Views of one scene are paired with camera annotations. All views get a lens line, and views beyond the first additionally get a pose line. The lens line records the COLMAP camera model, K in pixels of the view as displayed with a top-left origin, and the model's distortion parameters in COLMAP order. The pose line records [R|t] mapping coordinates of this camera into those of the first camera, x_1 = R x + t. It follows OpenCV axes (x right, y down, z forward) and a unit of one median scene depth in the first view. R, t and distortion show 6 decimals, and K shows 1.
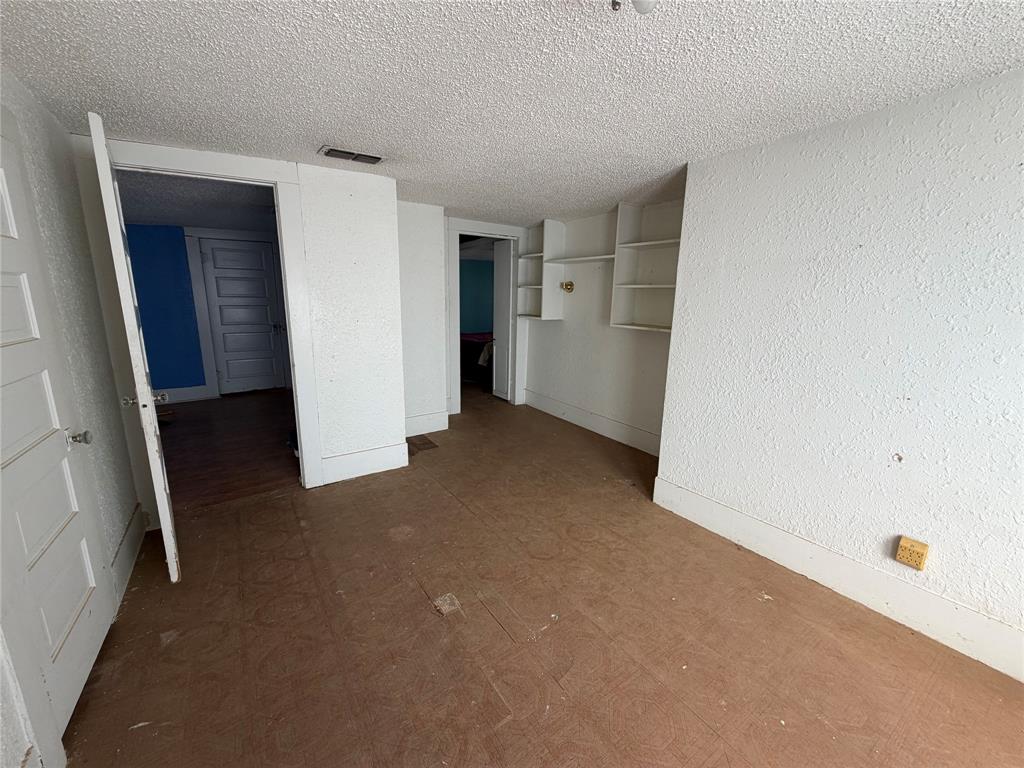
lens RADIAL K [[411.9, 0, 511.2], [0, 411.9, 385.5], [0, 0, 1]] dist [-0.011387, -0.000313]
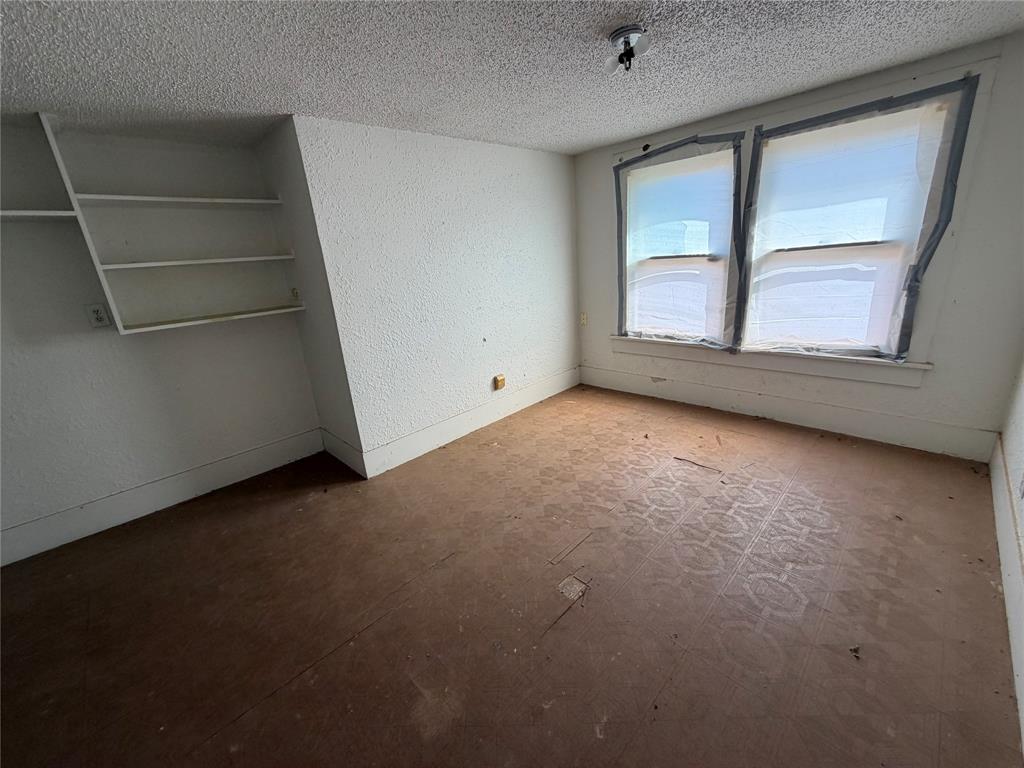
lens RADIAL K [[411.9, 0, 514.0], [0, 411.9, 381.0], [0, 0, 1]] dist [-0.011387, -0.000313]
pose [[-0.201401, -0.294639, 0.934144, -0.704107], [0.273735, 0.898758, 0.342496, -0.204825], [-0.940482, 0.324687, -0.100358, 0.864397]]
